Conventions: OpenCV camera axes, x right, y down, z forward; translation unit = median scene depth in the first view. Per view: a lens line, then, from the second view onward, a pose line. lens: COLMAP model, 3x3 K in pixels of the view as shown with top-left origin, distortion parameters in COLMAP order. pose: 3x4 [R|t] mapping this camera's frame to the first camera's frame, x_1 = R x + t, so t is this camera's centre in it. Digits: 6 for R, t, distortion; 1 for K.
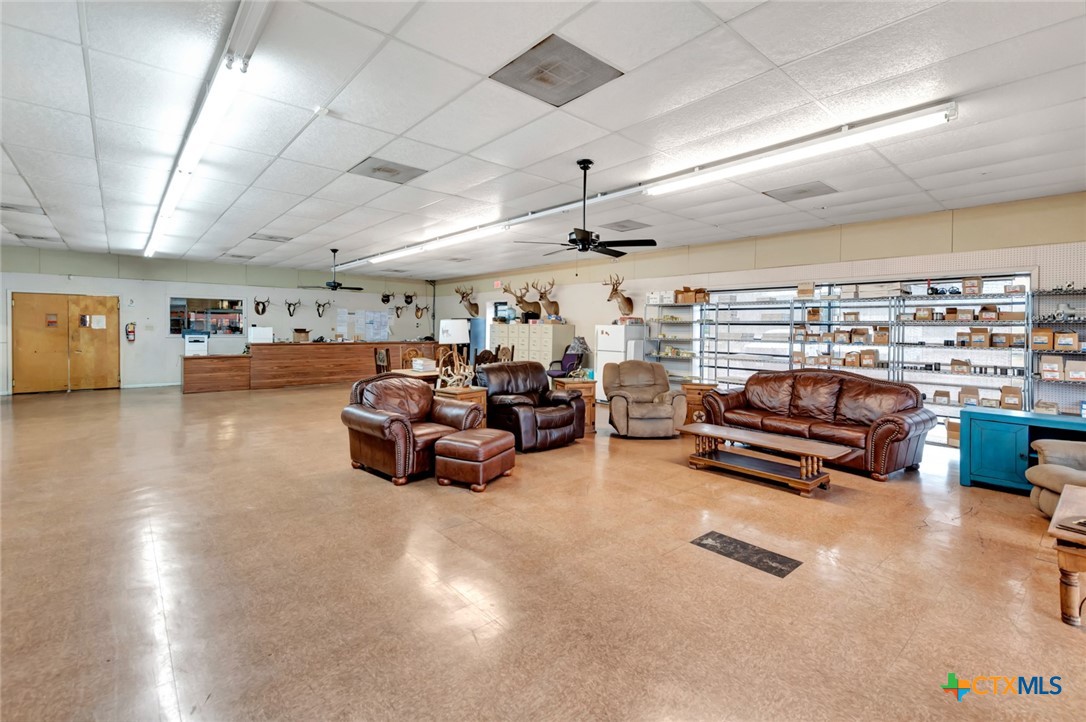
lens RADIAL K [[485.2, 0, 528.5], [0, 485.2, 333.1], [0, 0, 1]] dist [0.001906, 0.000292]
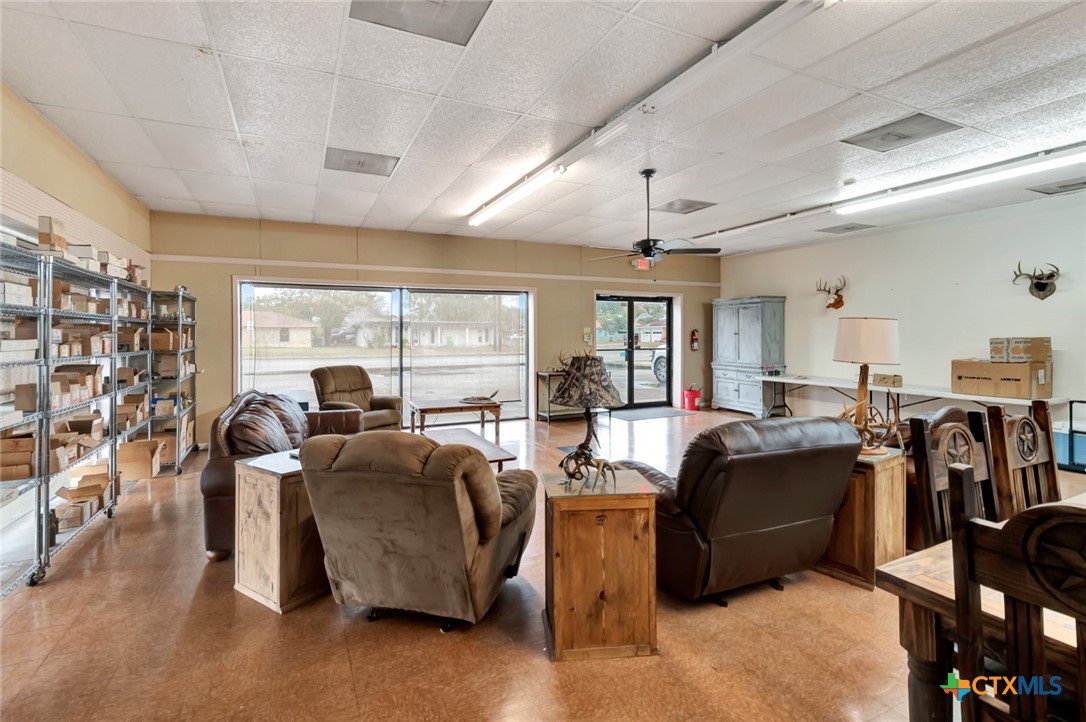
lens RADIAL K [[506.4, 0, 540.5], [0, 506.4, 338.0], [0, 0, 1]] dist [0.006745, 0.000275]
pose [[-0.969233, -0.011133, 0.245895, 0.028504], [-0.006924, 0.999814, 0.017974, -0.007451], [-0.246049, 0.015718, -0.969130, 0.853229]]
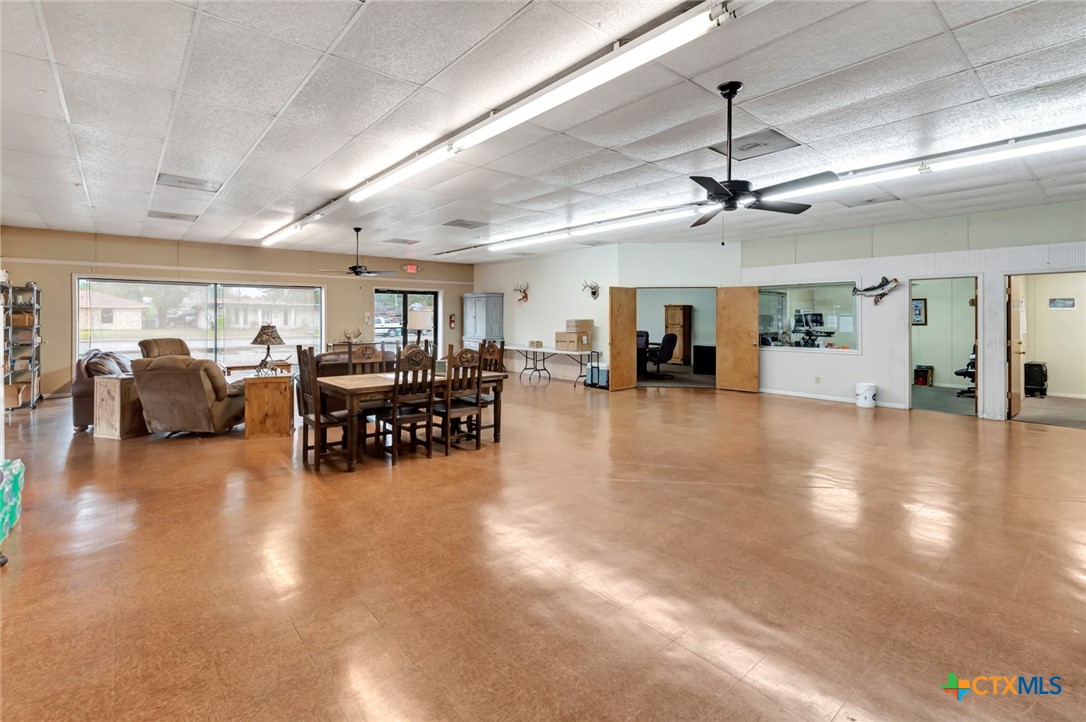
lens RADIAL K [[487.6, 0, 548.9], [0, 487.6, 316.7], [0, 0, 1]] dist [0.001874, -0.001001]
pose [[-0.999658, -0.014276, -0.021889, -0.237734], [-0.014430, 0.999872, 0.006890, -0.013643], [0.021788, 0.007203, -0.999737, 1.181133]]
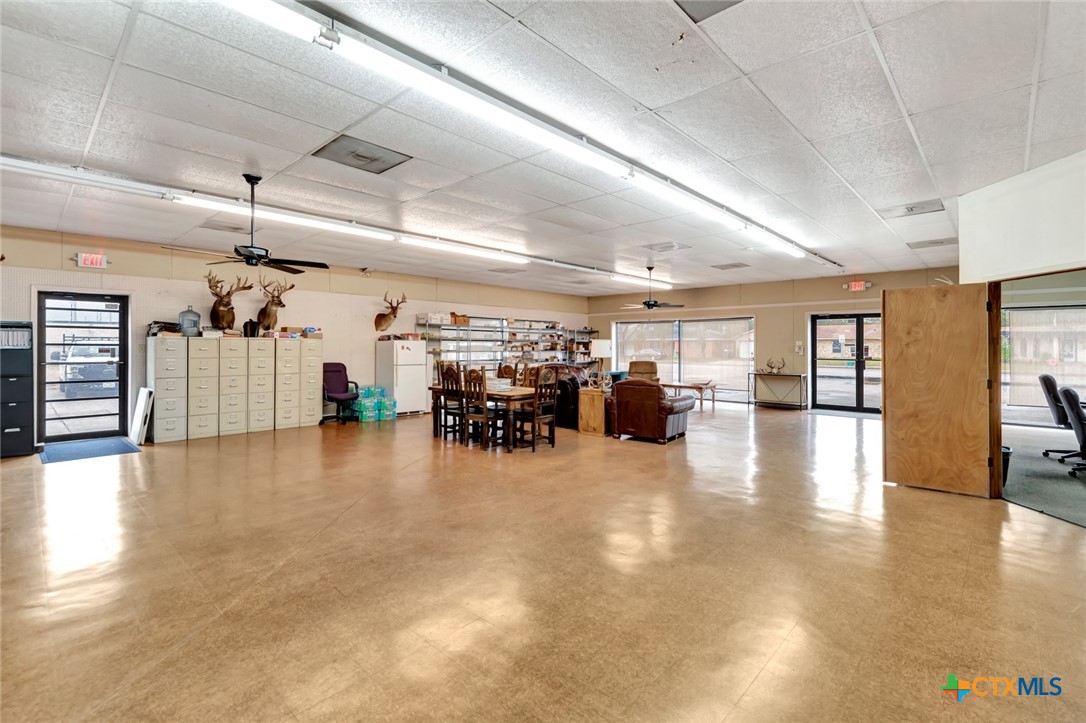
lens RADIAL K [[496.6, 0, 560.0], [0, 496.6, 345.9], [0, 0, 1]] dist [-0.000303, -0.000098]
pose [[-0.137153, -0.012578, 0.990470, -0.803501], [0.003661, 0.999906, 0.013205, -0.015783], [-0.990543, 0.005437, -0.137094, 0.688366]]
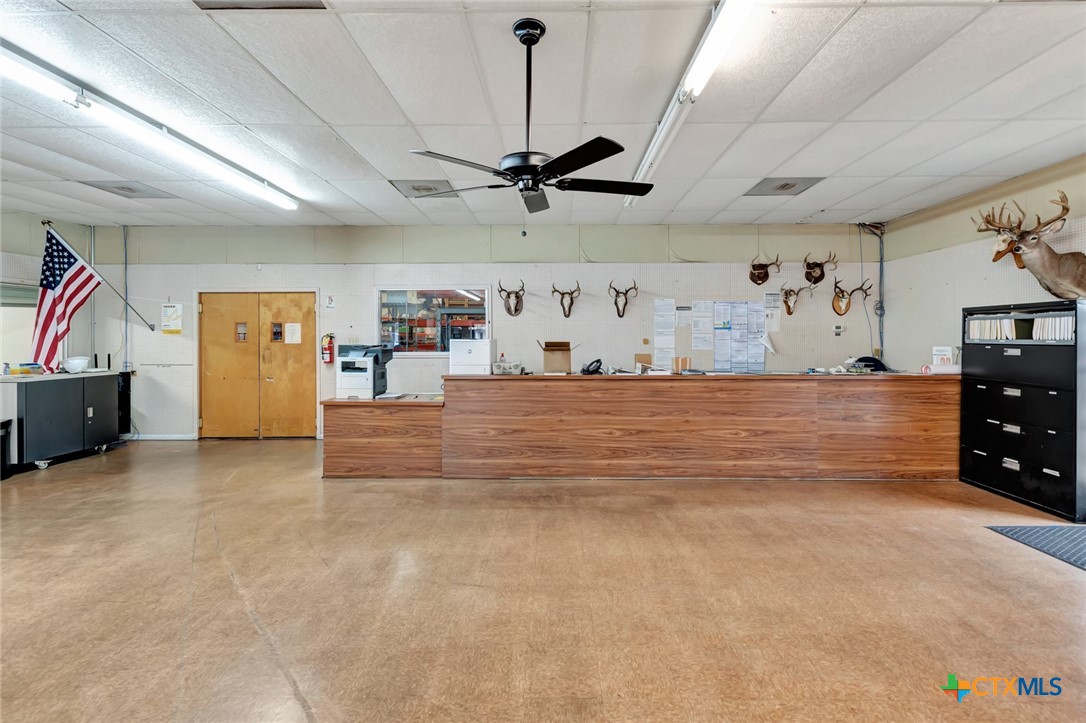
lens RADIAL K [[483.1, 0, 553.5], [0, 483.1, 335.6], [0, 0, 1]] dist [0.001591, -0.000376]
pose [[0.761731, -0.012812, -0.647766, -0.204069], [0.003647, 0.999873, -0.015487, -0.008535], [0.647883, 0.009435, 0.761682, 0.727010]]
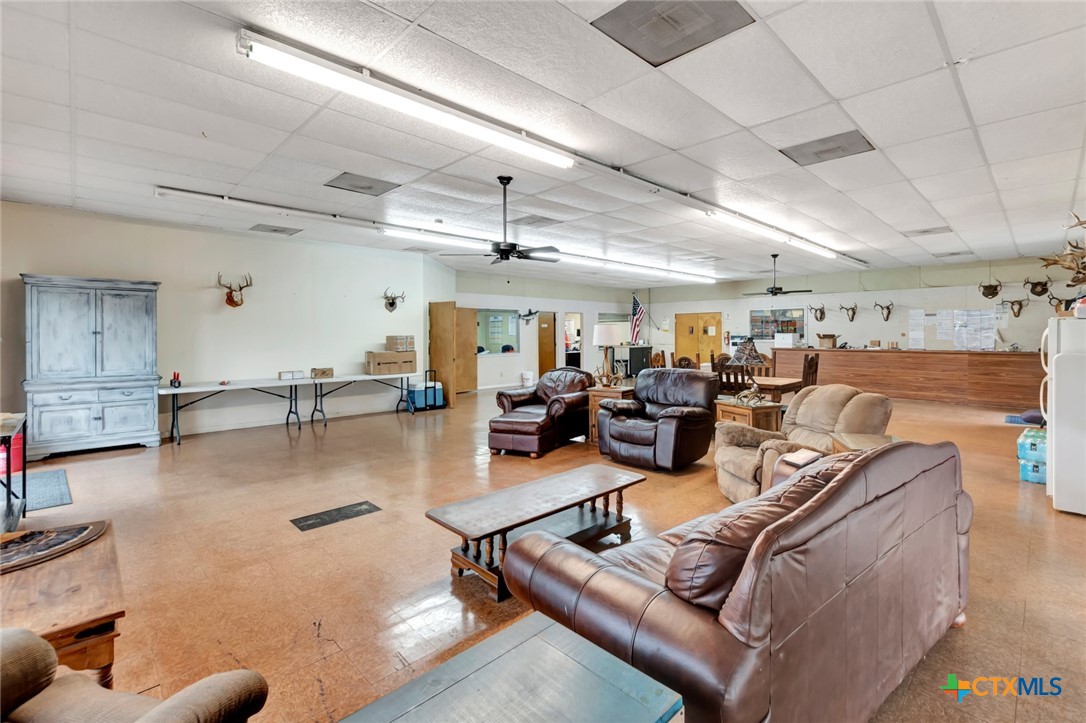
lens RADIAL K [[483.1, 0, 553.5], [0, 483.1, 335.6], [0, 0, 1]] dist [0.001591, -0.000376]
pose [[0.080013, -0.006630, -0.996772, 0.489554], [-0.004168, 0.999967, -0.006985, 0.002789], [0.996785, 0.004713, 0.079983, 0.416461]]
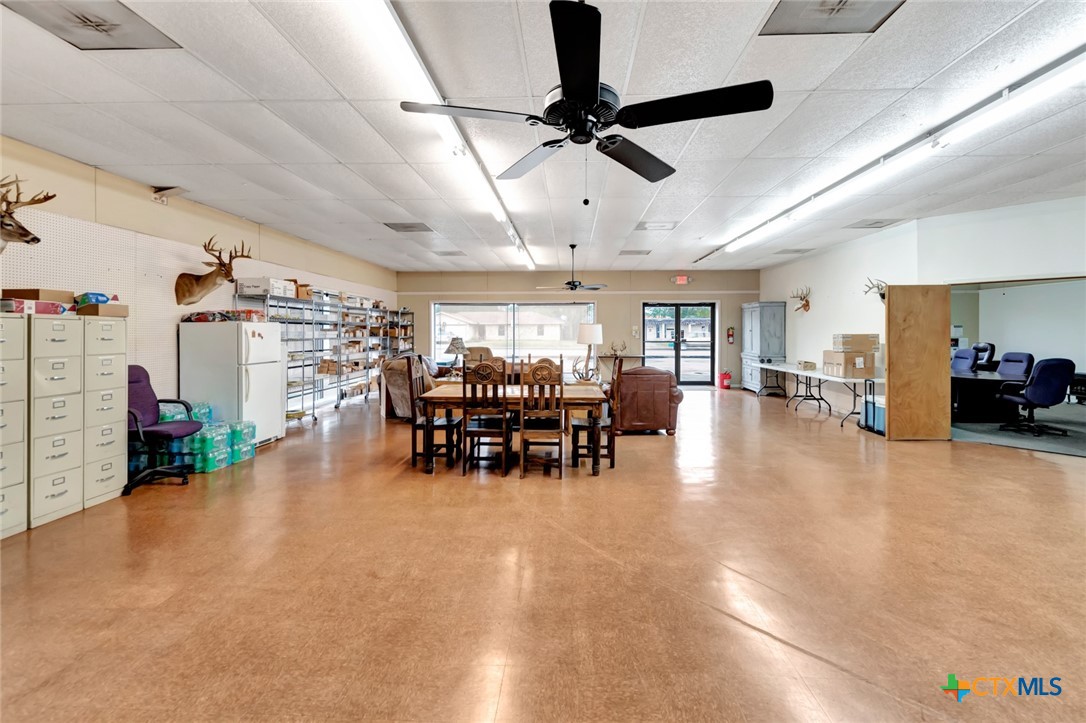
lens RADIAL K [[483.1, 0, 553.5], [0, 483.1, 335.6], [0, 0, 1]] dist [0.001591, -0.000376]
pose [[-0.742724, -0.020723, 0.669277, -0.458809], [-0.004991, 0.999665, 0.025414, -0.015142], [-0.669580, 0.015536, -0.742578, 1.016982]]
